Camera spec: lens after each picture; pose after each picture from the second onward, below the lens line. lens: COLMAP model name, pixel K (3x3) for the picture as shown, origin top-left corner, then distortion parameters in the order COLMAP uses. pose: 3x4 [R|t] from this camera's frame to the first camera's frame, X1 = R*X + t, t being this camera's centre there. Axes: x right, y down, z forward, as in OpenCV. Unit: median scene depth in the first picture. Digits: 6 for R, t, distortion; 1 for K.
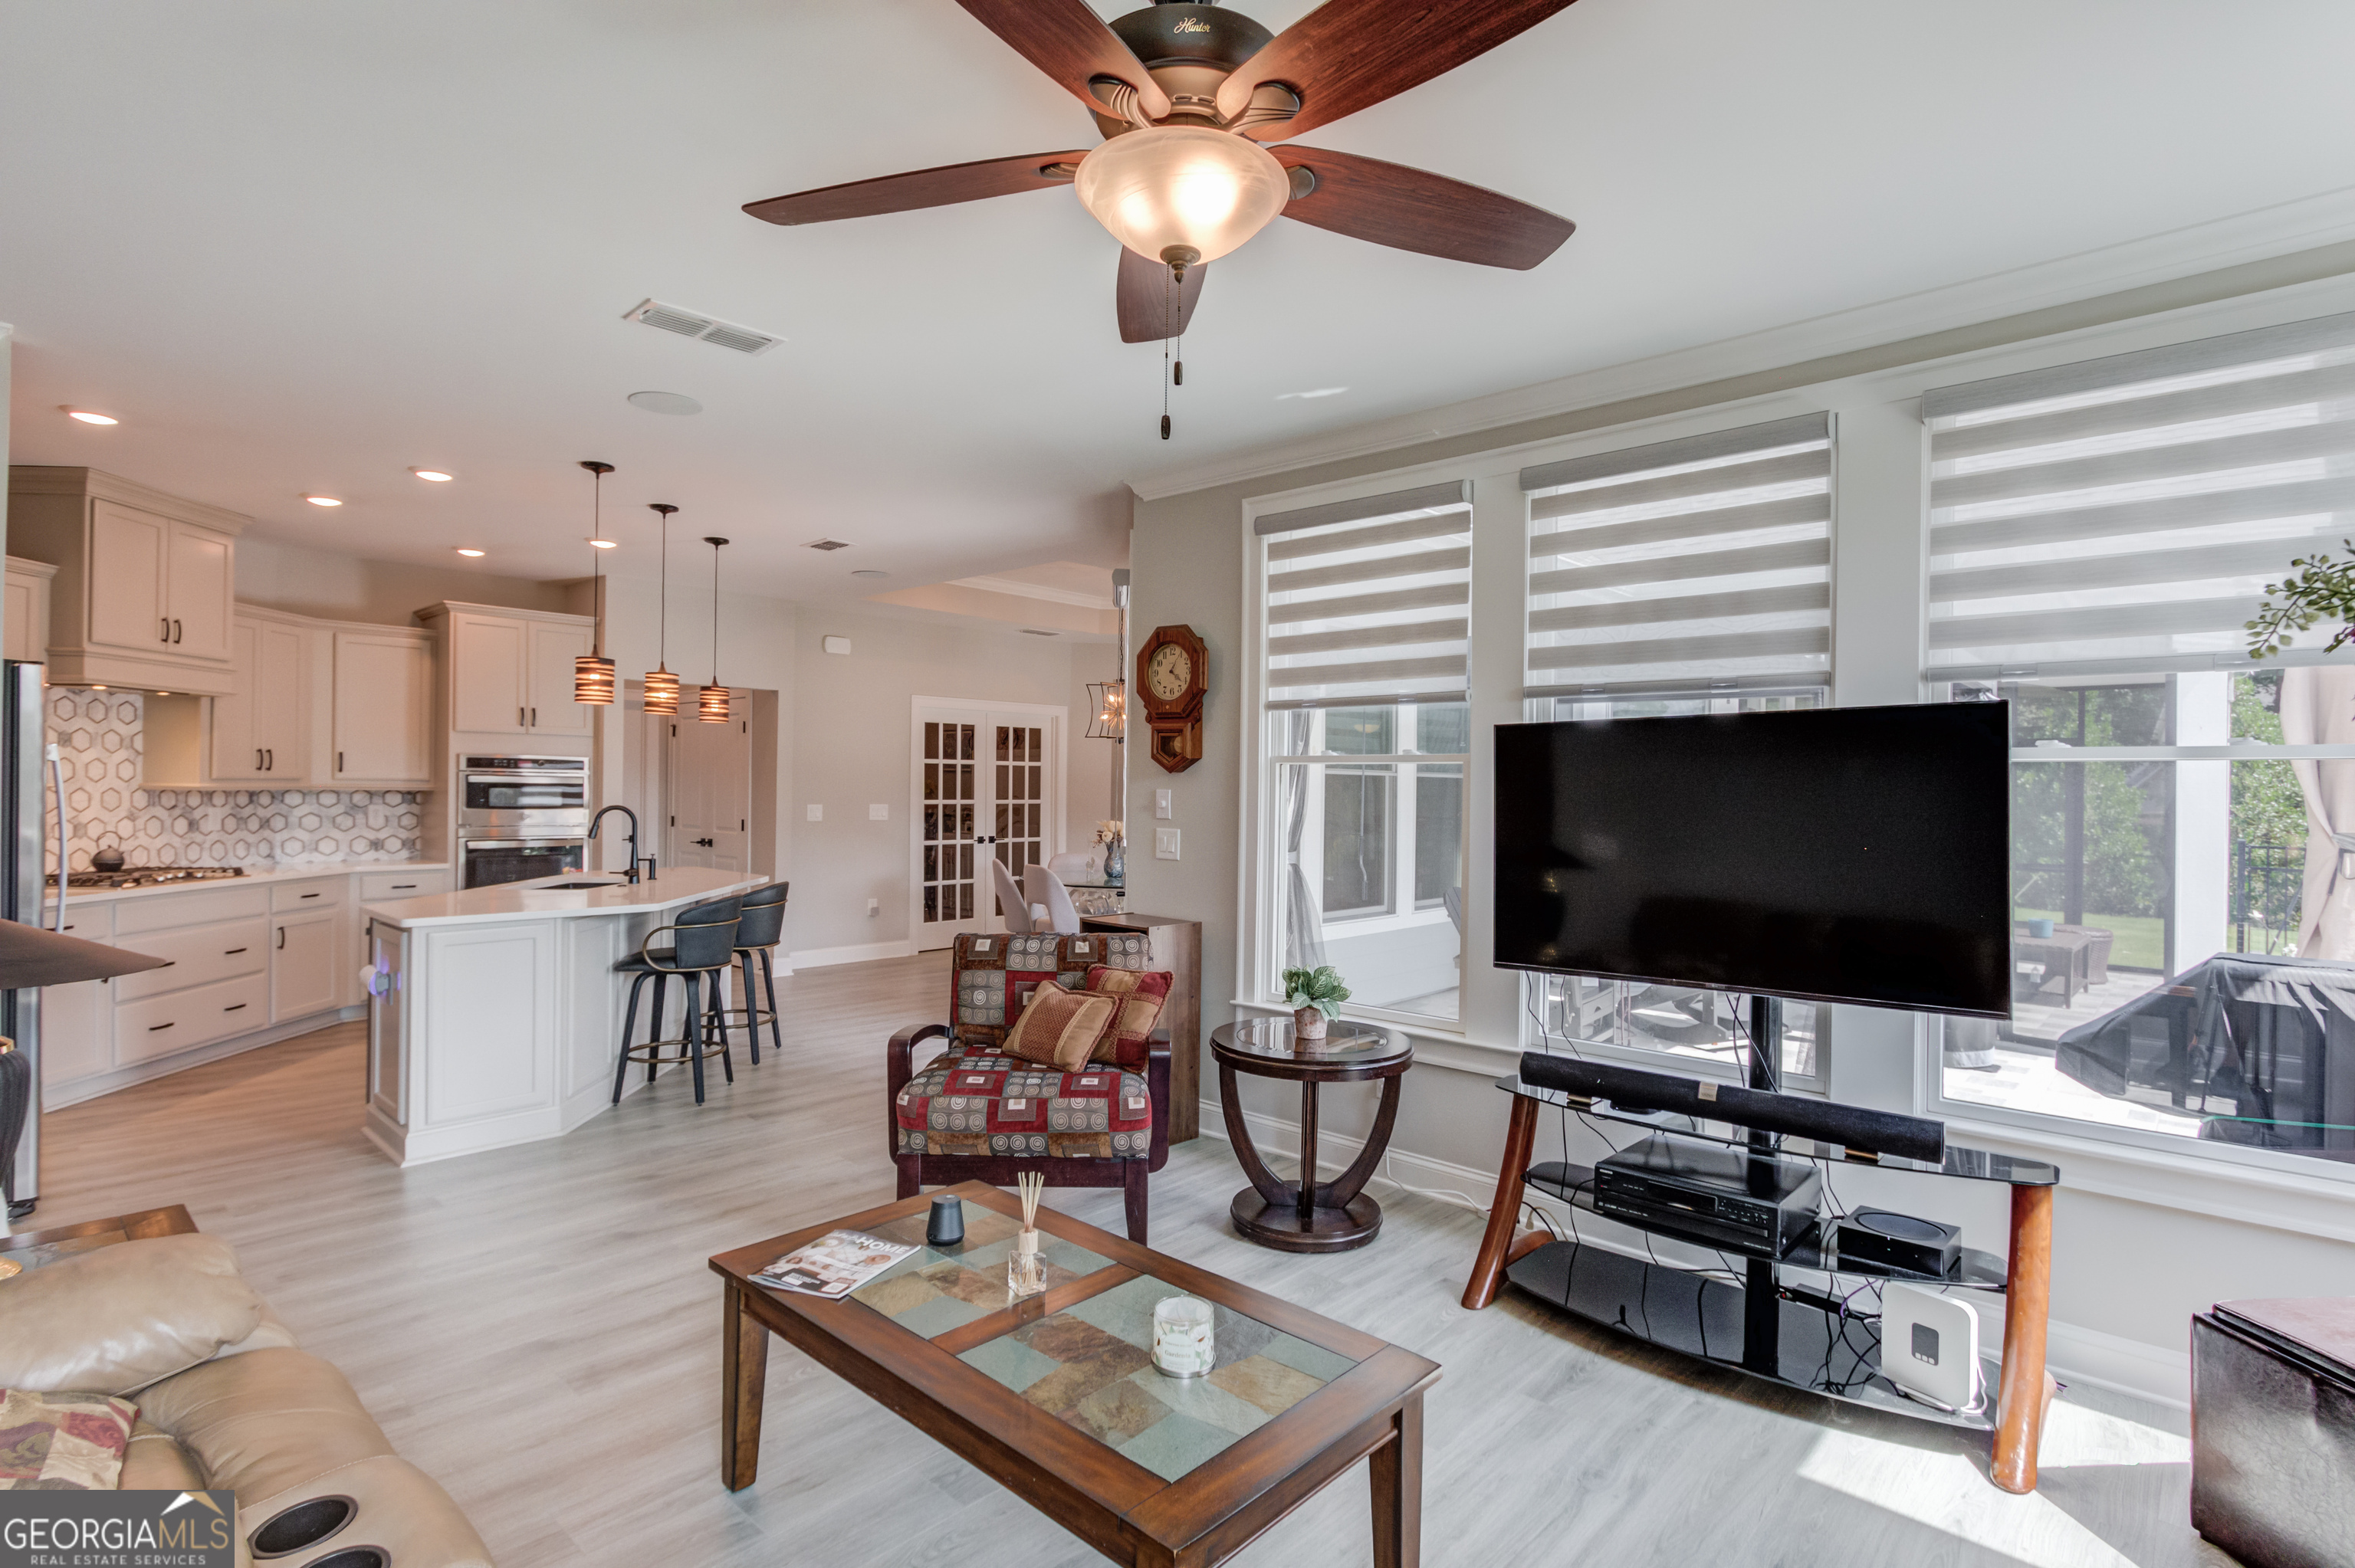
lens RADIAL K [[1131.2, 0, 1176.7], [0, 1131.2, 789.0], [0, 0, 1]] dist [0.000517, 0.000006]
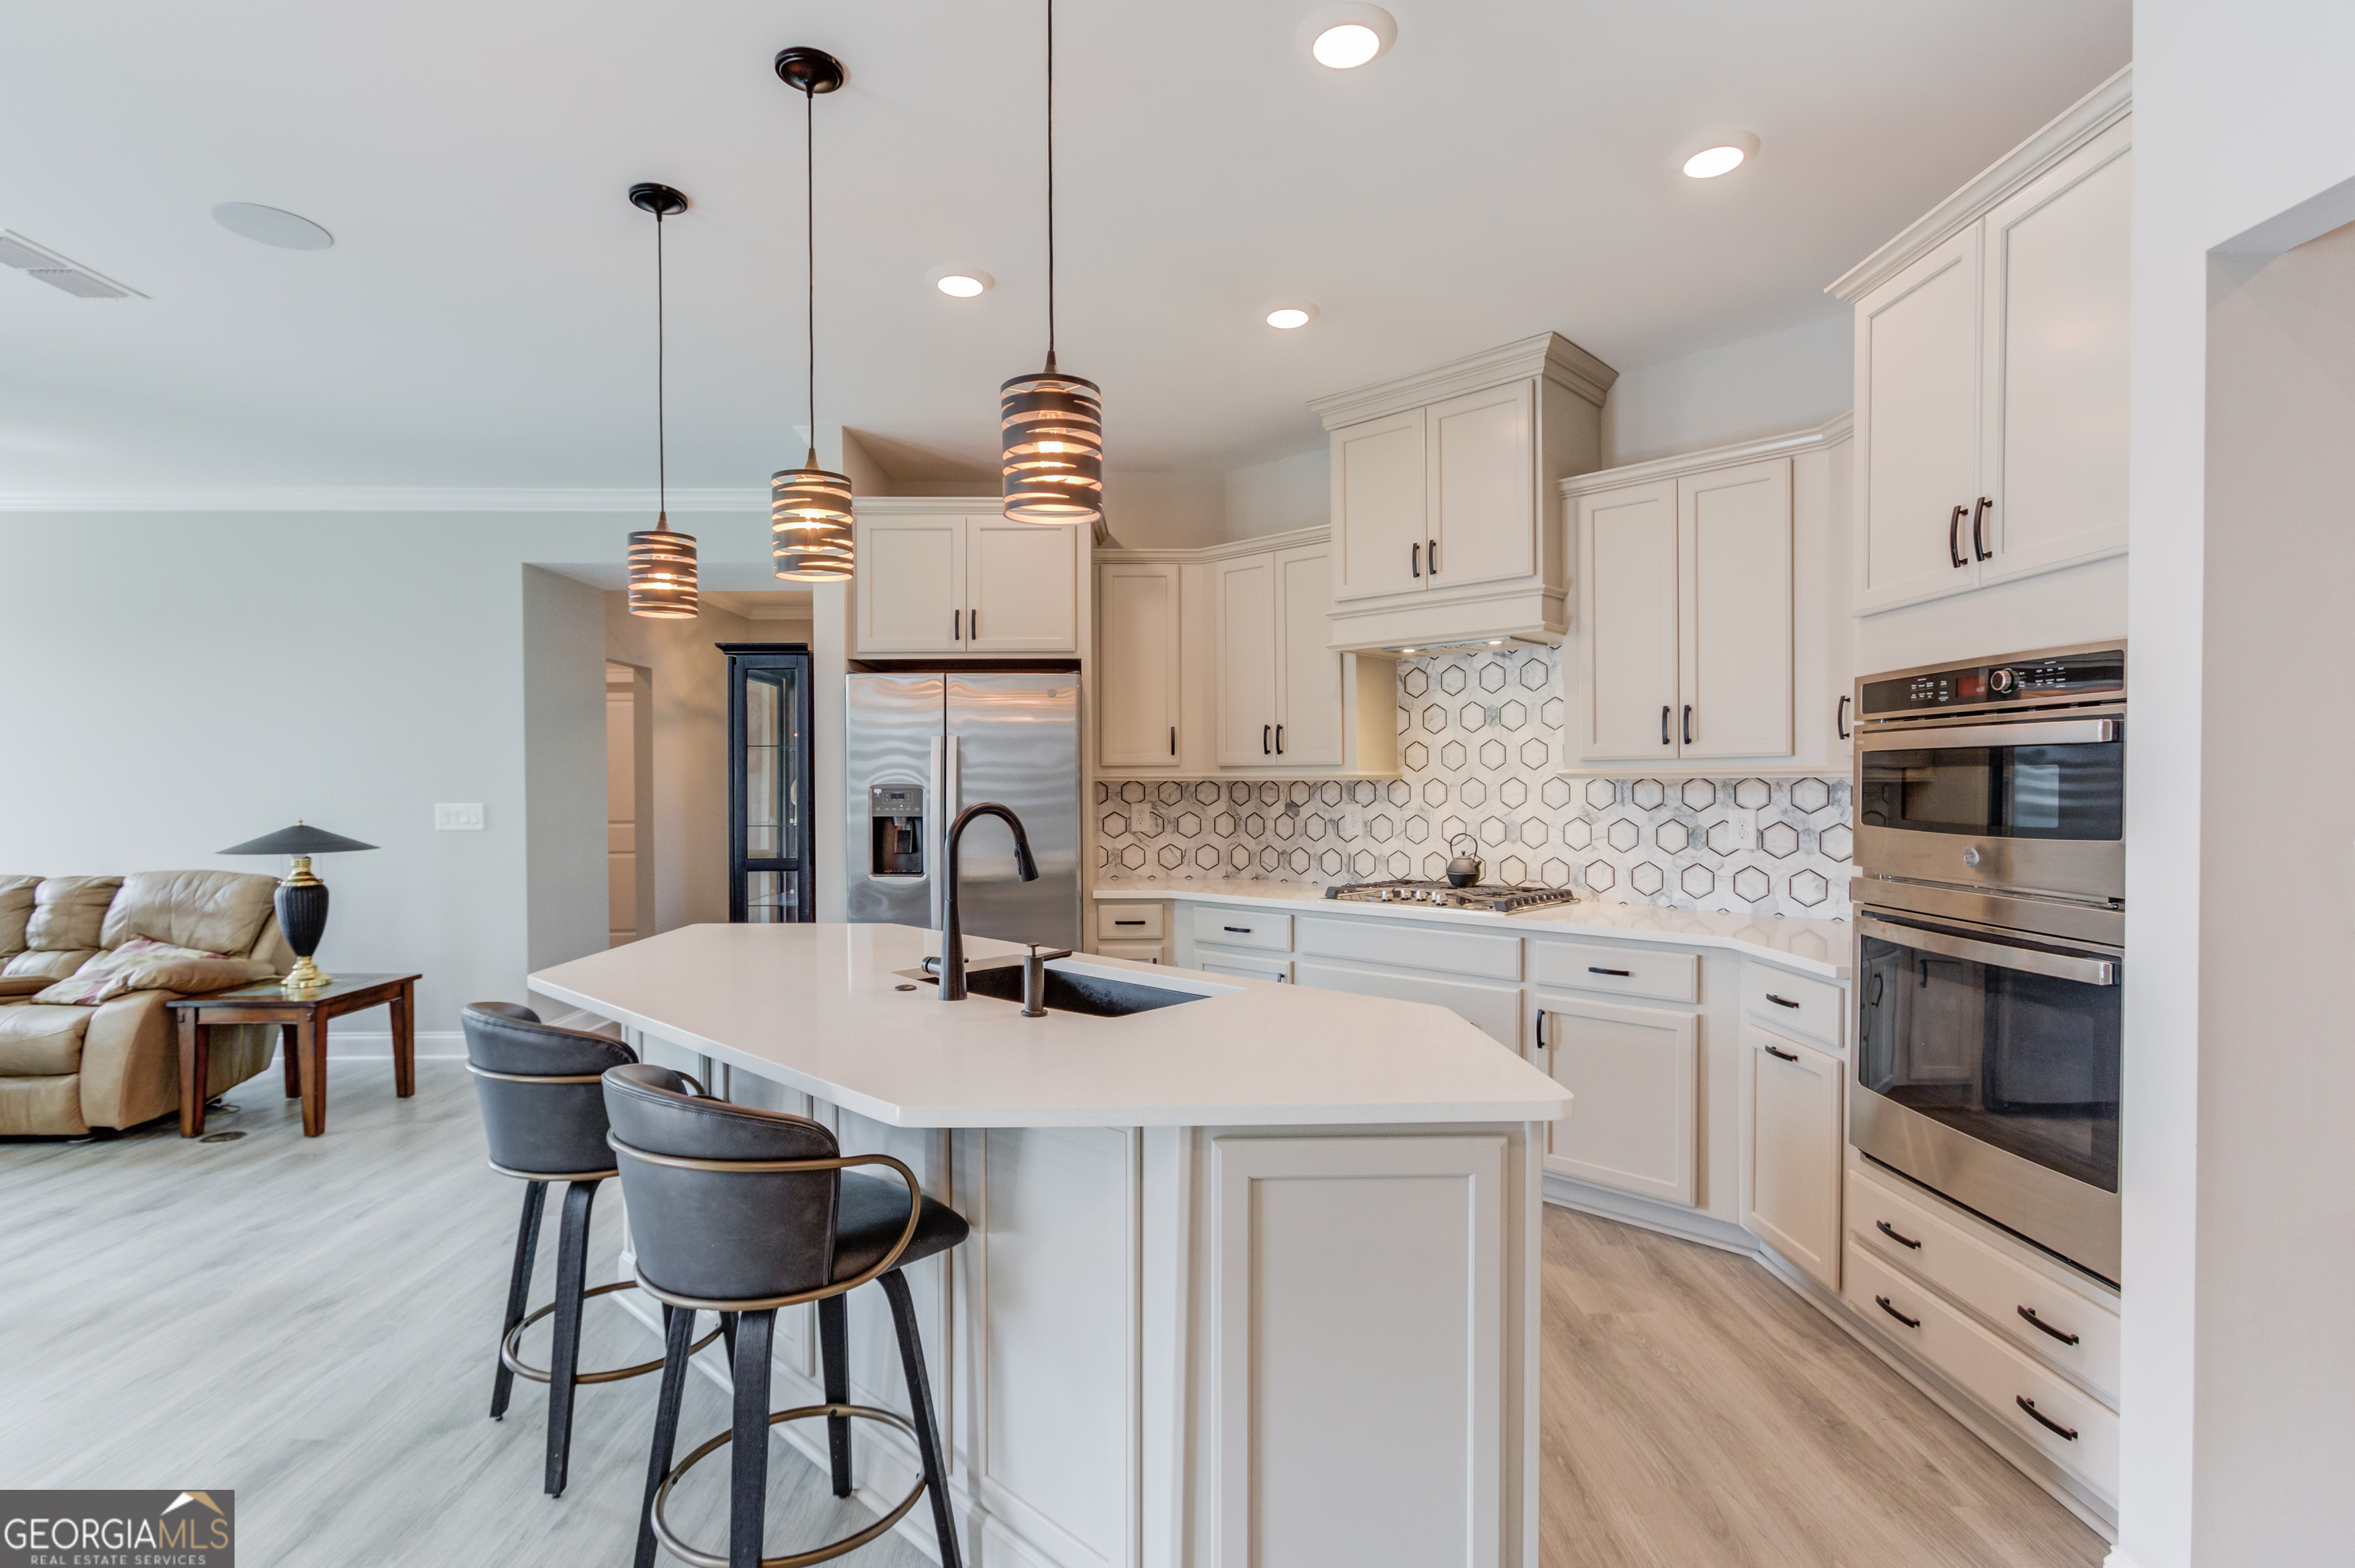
lens RADIAL K [[1131.2, 0, 1174.9], [0, 1131.2, 787.1], [0, 0, 1]] dist [0.000517, 0.000006]
pose [[-0.722681, -0.000462, -0.691182, -0.259381], [0.000071, 1.000000, -0.000743, 0.005911], [0.691182, -0.000586, -0.722680, 1.341446]]
